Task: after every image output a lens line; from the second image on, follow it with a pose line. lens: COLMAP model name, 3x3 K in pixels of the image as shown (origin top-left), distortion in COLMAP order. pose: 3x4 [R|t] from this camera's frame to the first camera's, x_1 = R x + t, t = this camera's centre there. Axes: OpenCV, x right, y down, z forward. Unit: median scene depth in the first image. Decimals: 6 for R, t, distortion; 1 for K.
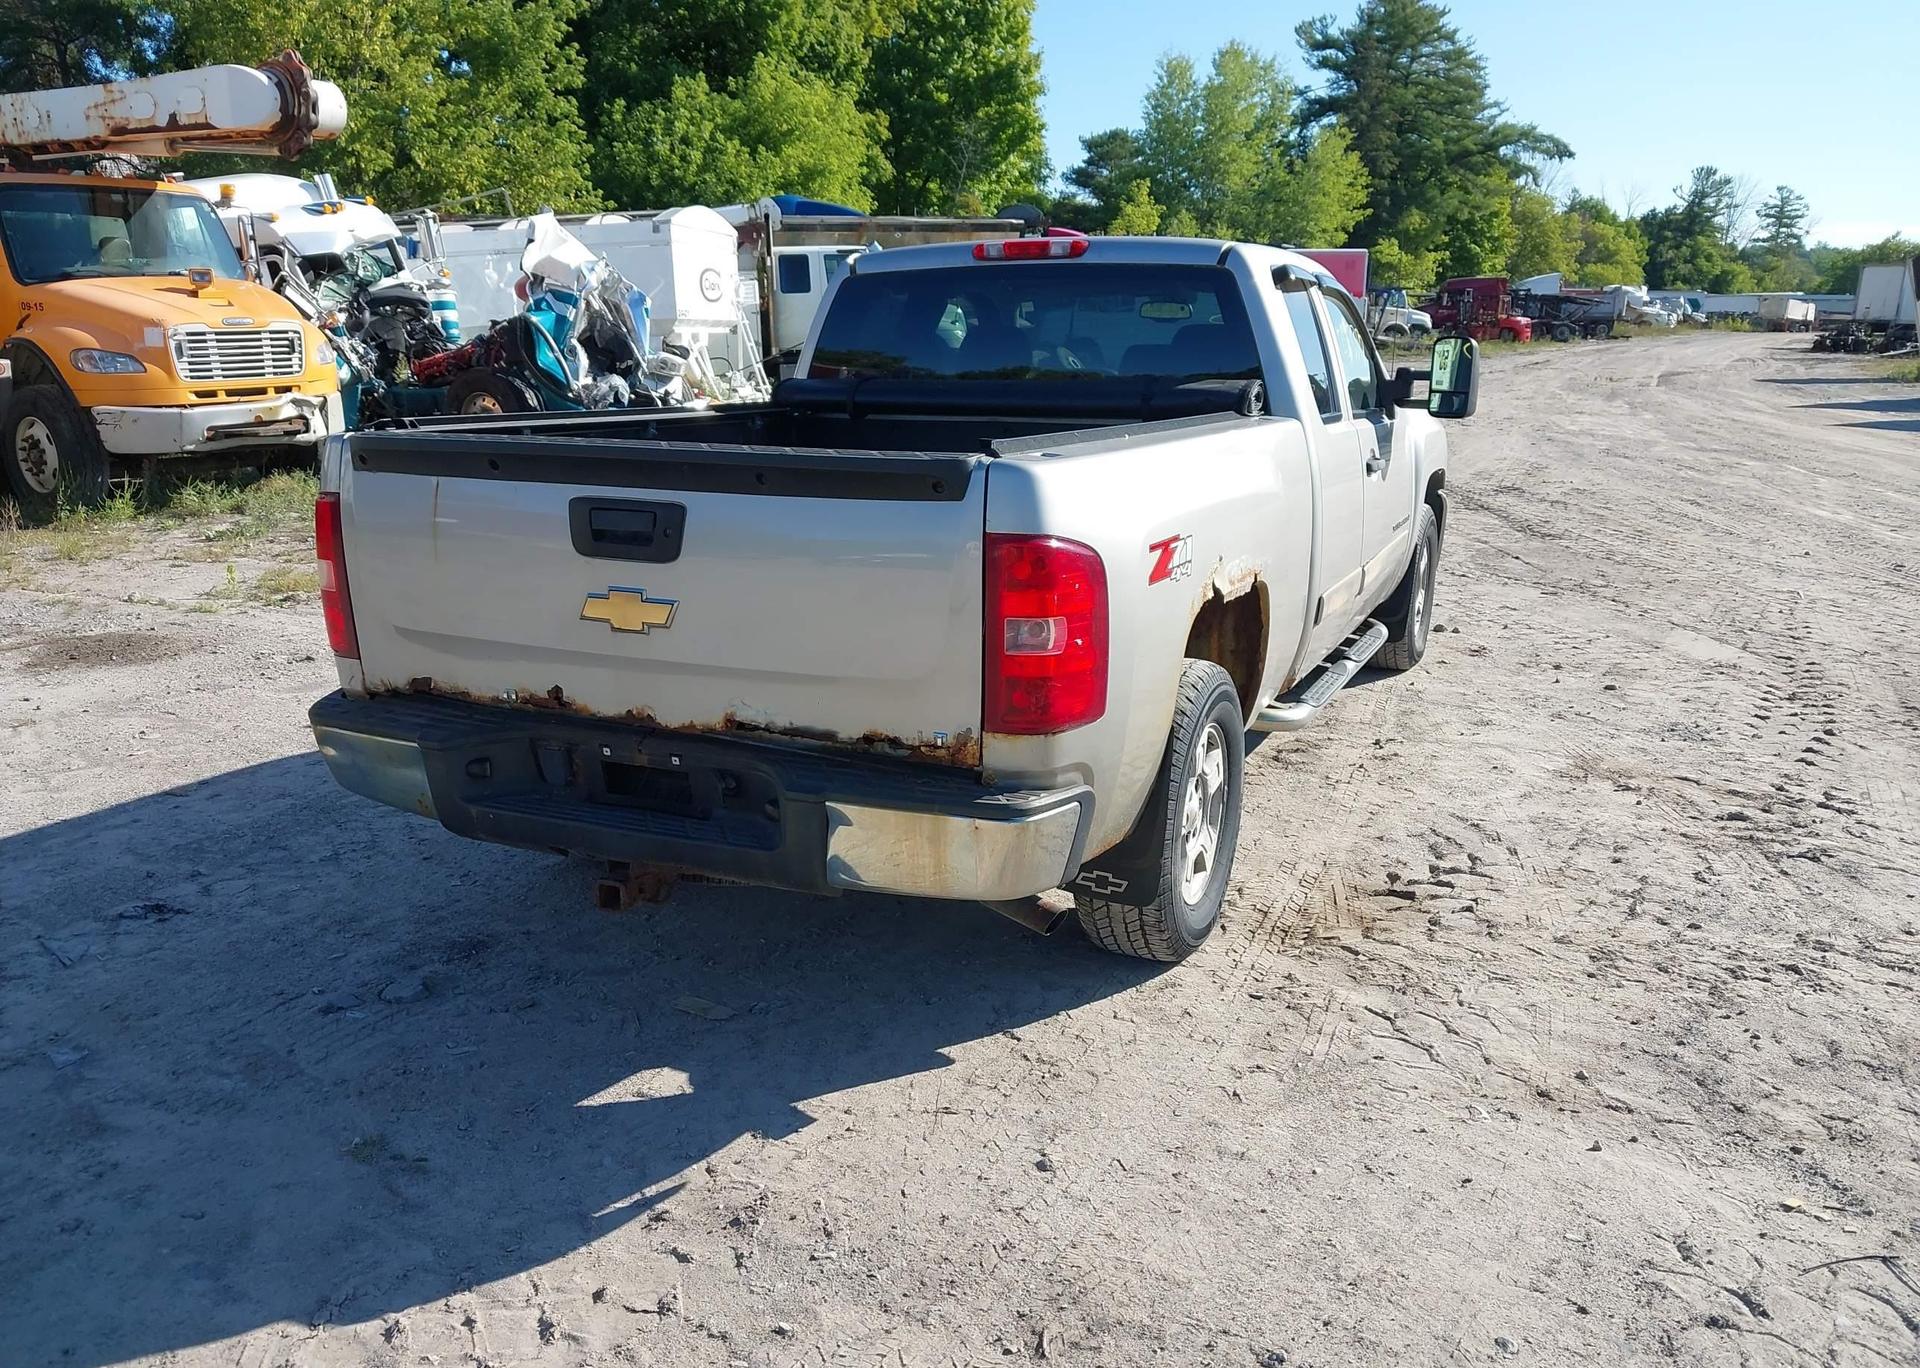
lens RADIAL K [[1523.6, 0, 953.5], [0, 1523.6, 719.4], [0, 0, 1]] dist [0.005490, -0.003646]
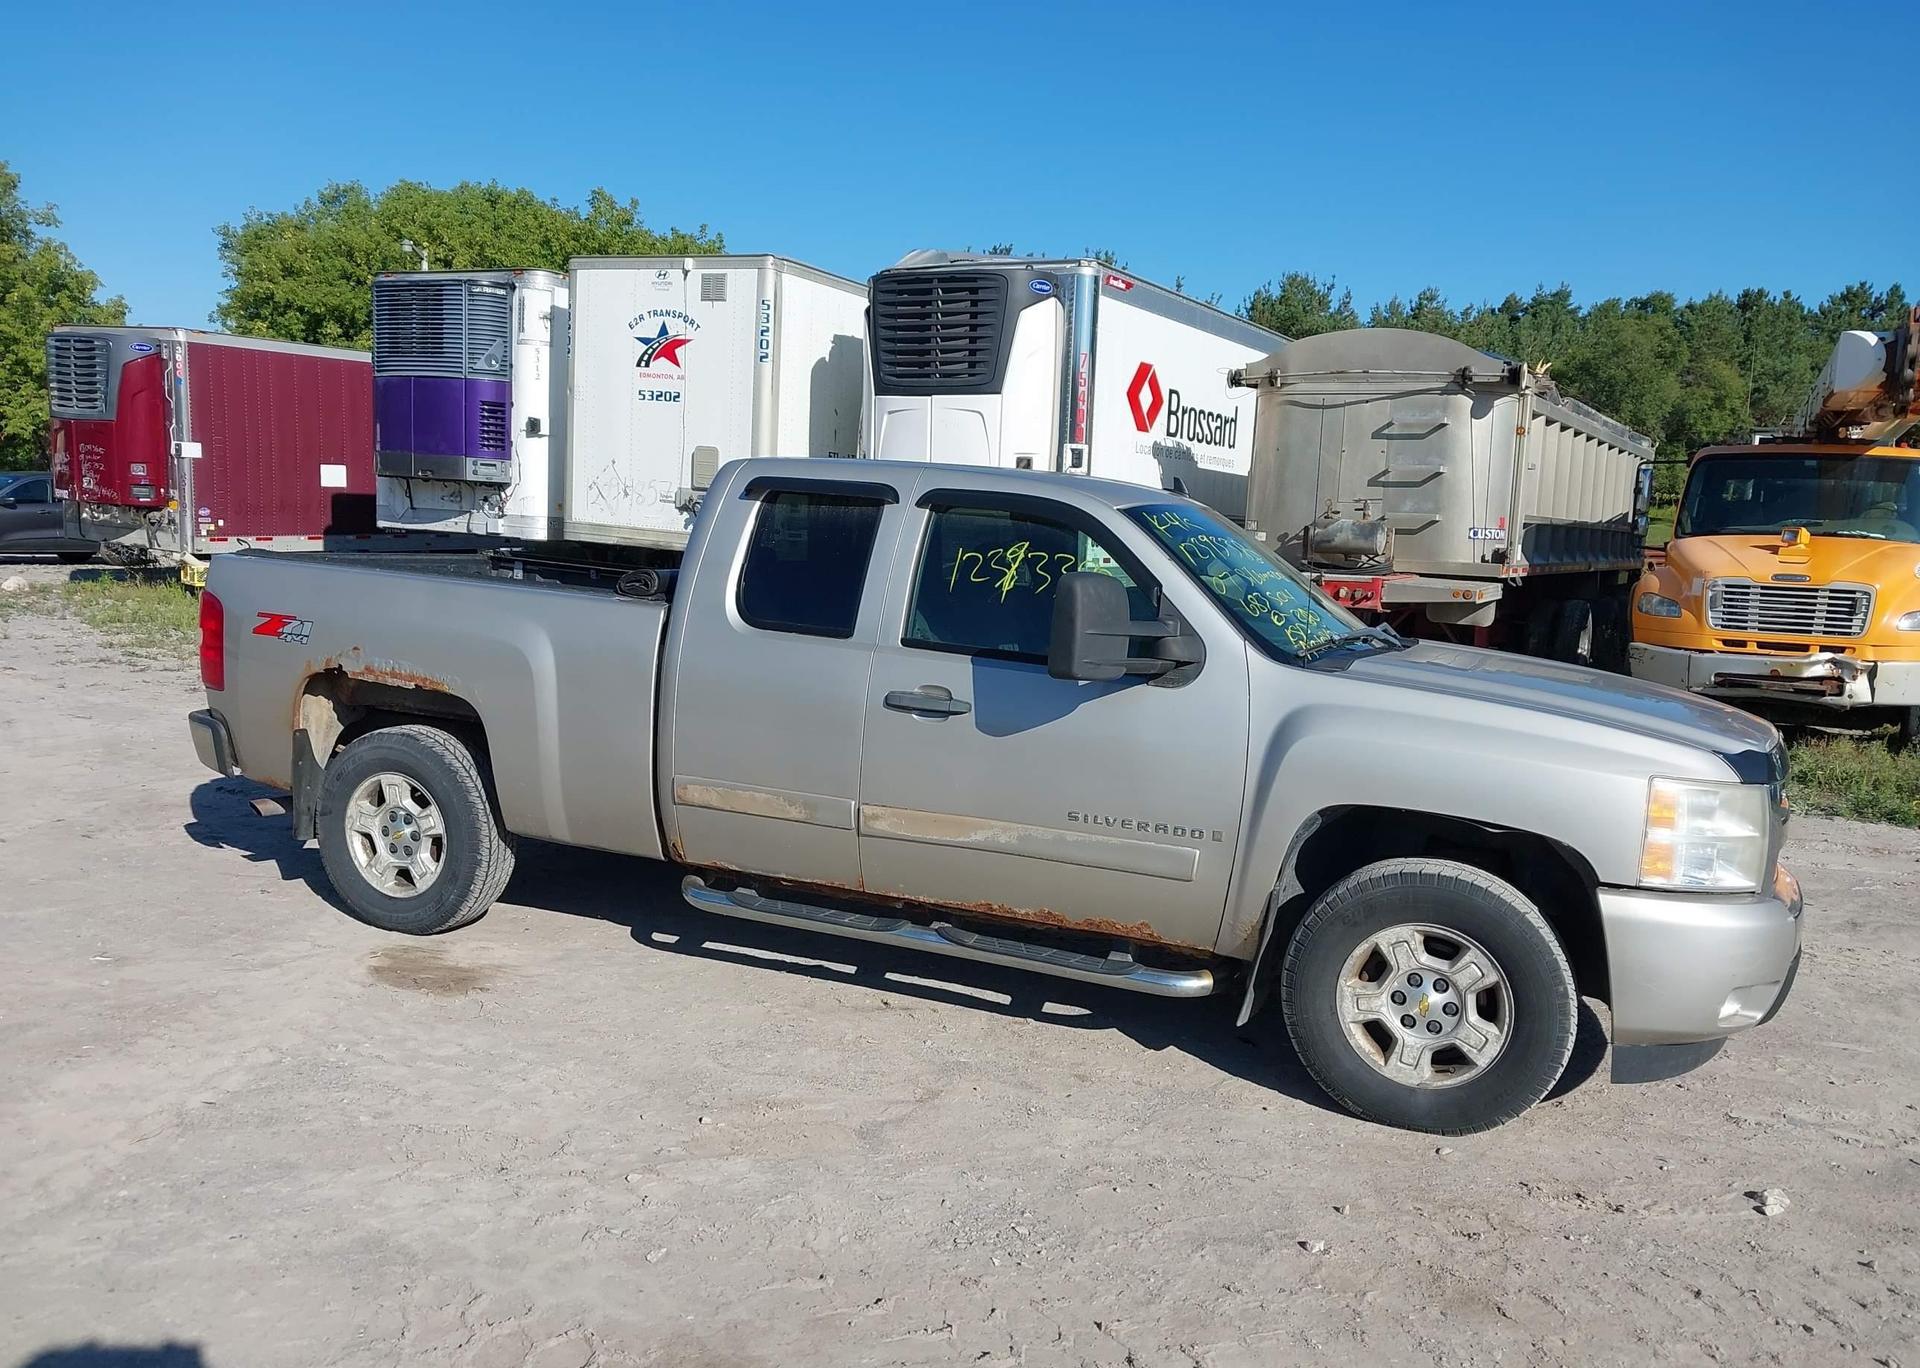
lens RADIAL K [[1523.6, 0, 956.0], [0, 1523.6, 703.5], [0, 0, 1]] dist [0.005490, -0.003646]
pose [[0.034296, 0.120776, -0.992087, 0.520674], [-0.308300, 0.945537, 0.104451, -0.120940], [0.950671, 0.302278, 0.069663, 0.444064]]
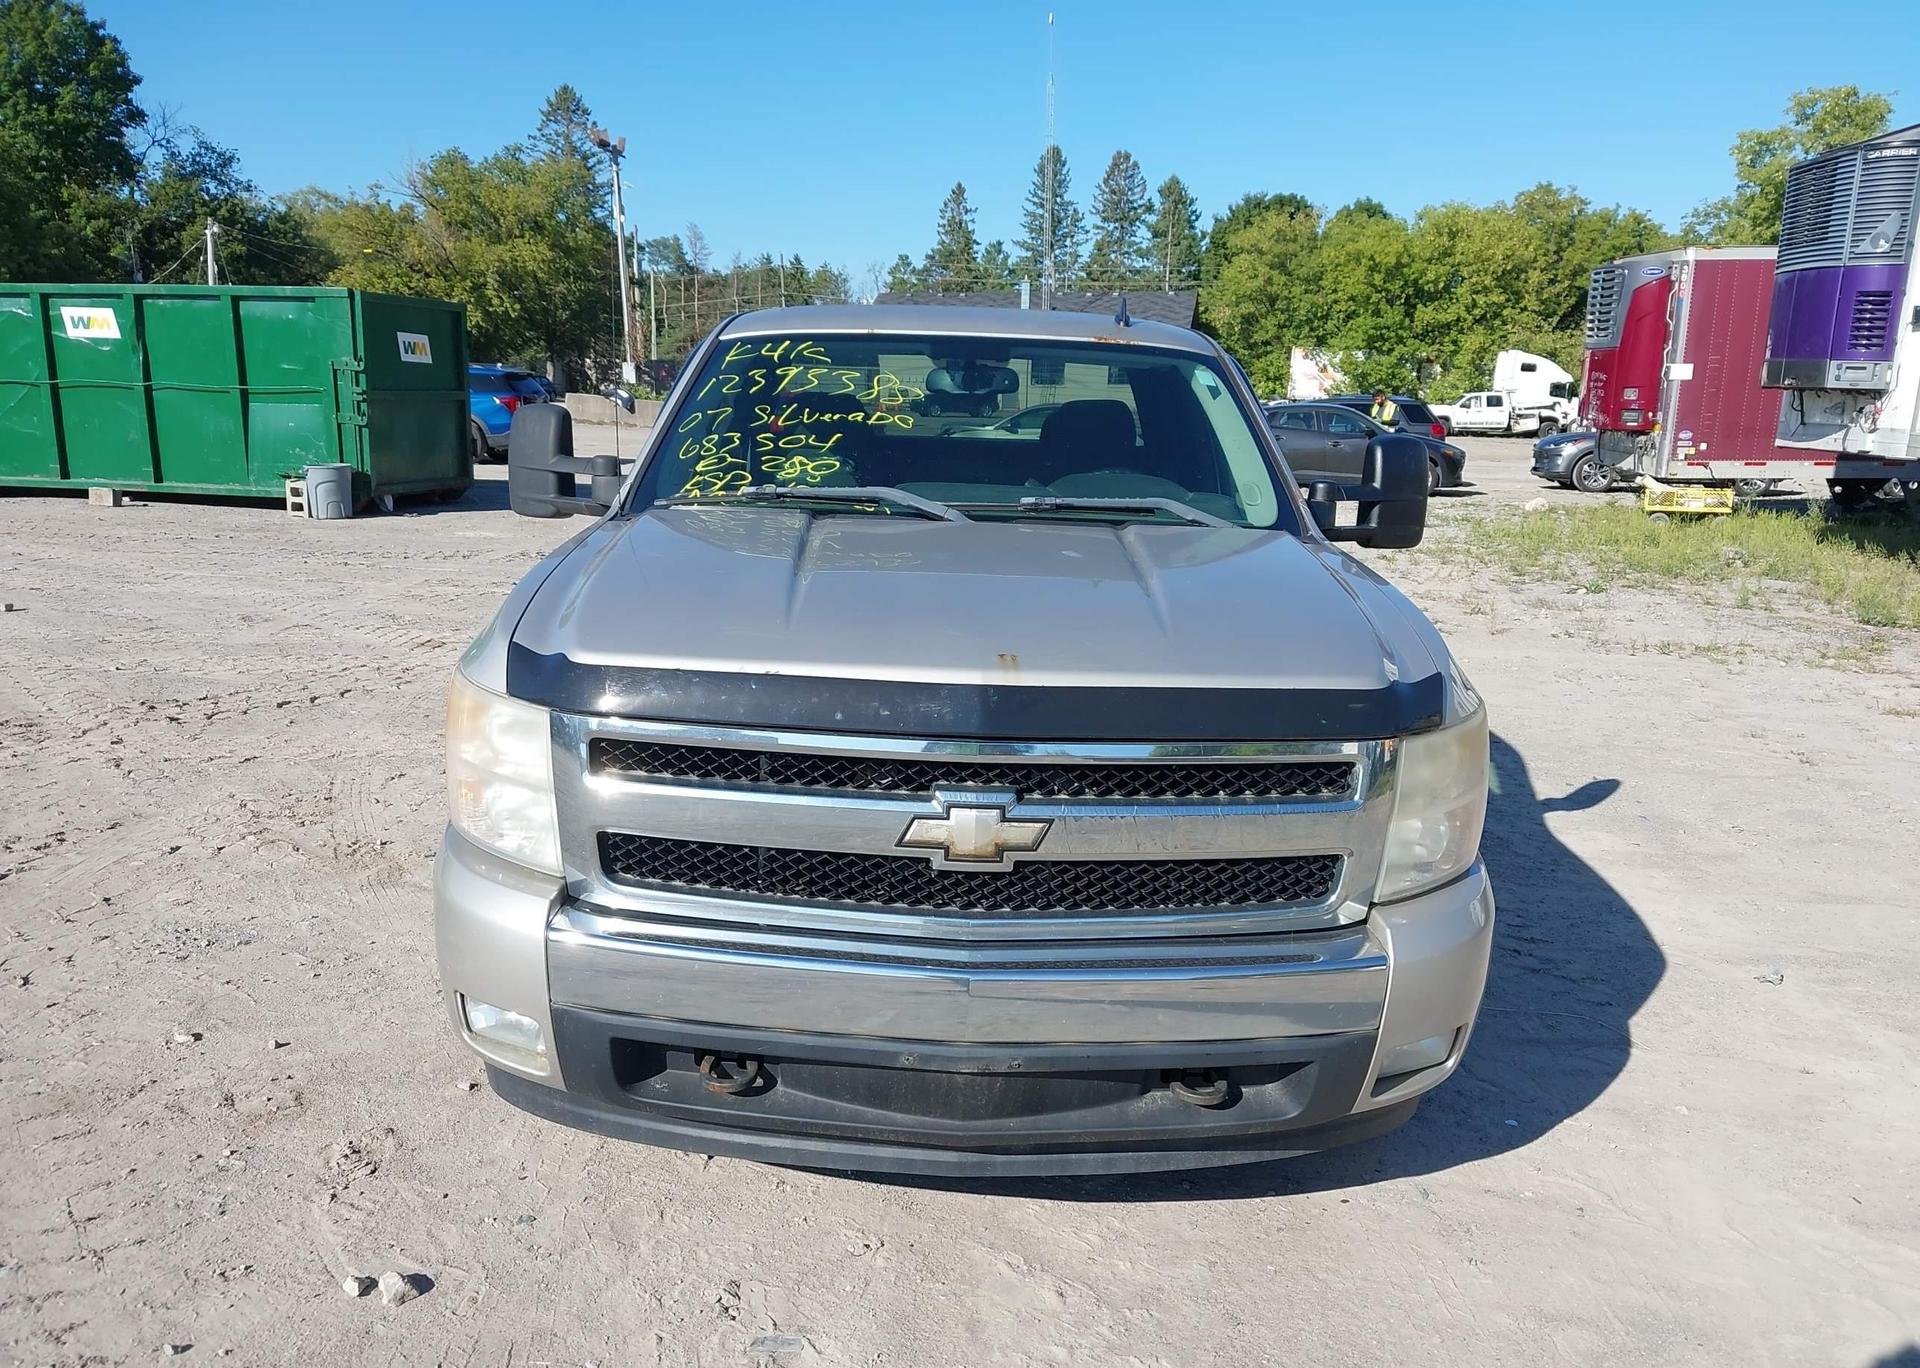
lens RADIAL K [[1523.6, 0, 948.3], [0, 1523.6, 696.1], [0, 0, 1]] dist [0.005490, -0.003646]
pose [[-0.905030, 0.062403, -0.420746, 0.228989], [-0.133238, 0.897805, 0.419754, -0.222867], [0.403942, 0.435950, -0.804226, 0.839468]]
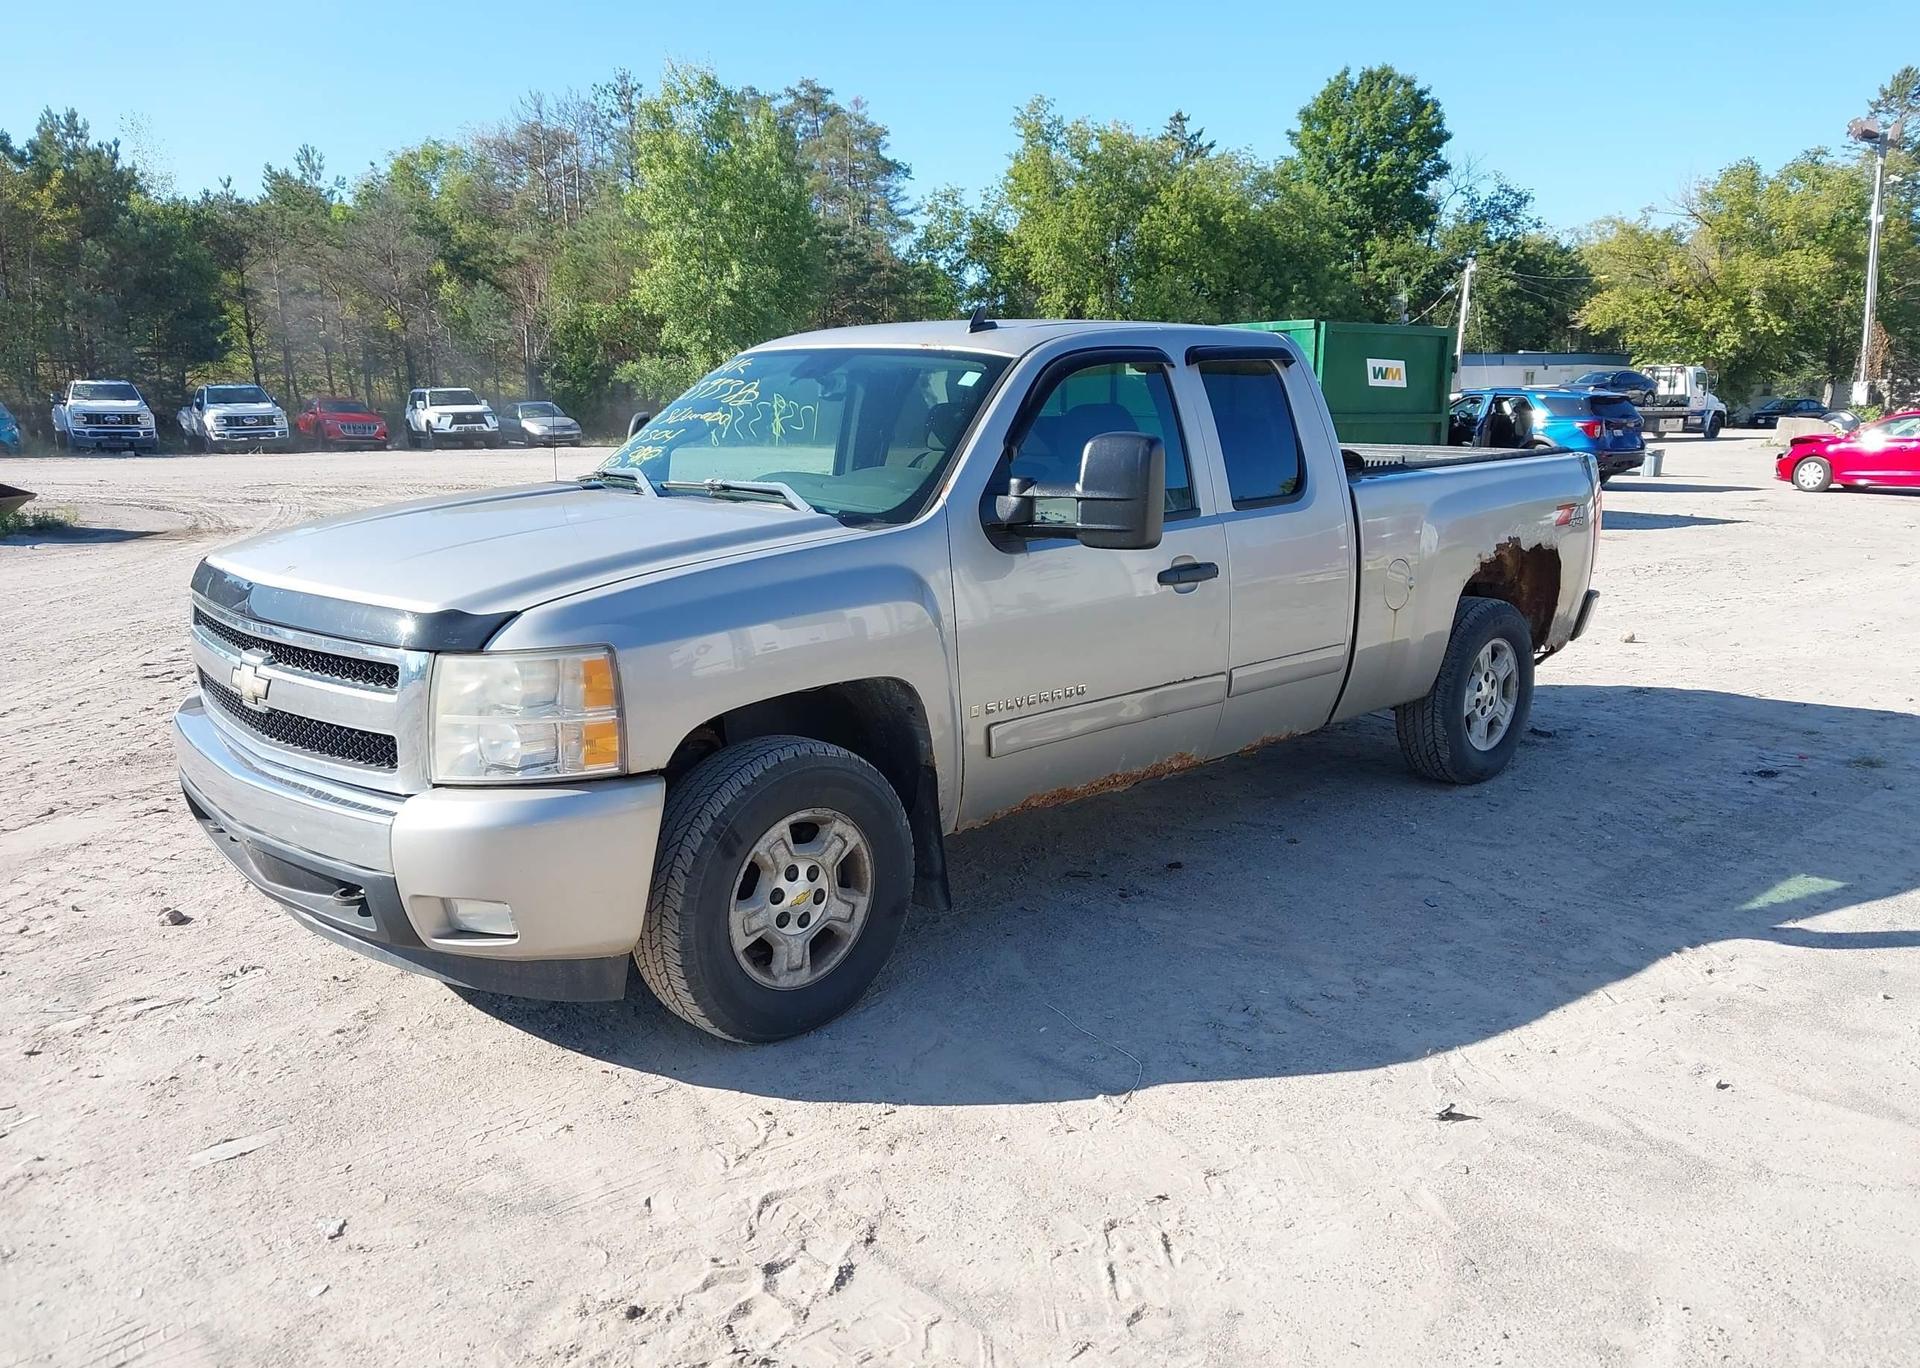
lens RADIAL K [[1523.6, 0, 958.0], [0, 1523.6, 710.9], [0, 0, 1]] dist [0.005490, -0.003646]
pose [[-0.933439, -0.077283, 0.350314, -0.104451], [0.087149, 0.898414, 0.430416, -0.235601], [-0.347990, 0.432296, -0.831879, 0.893208]]
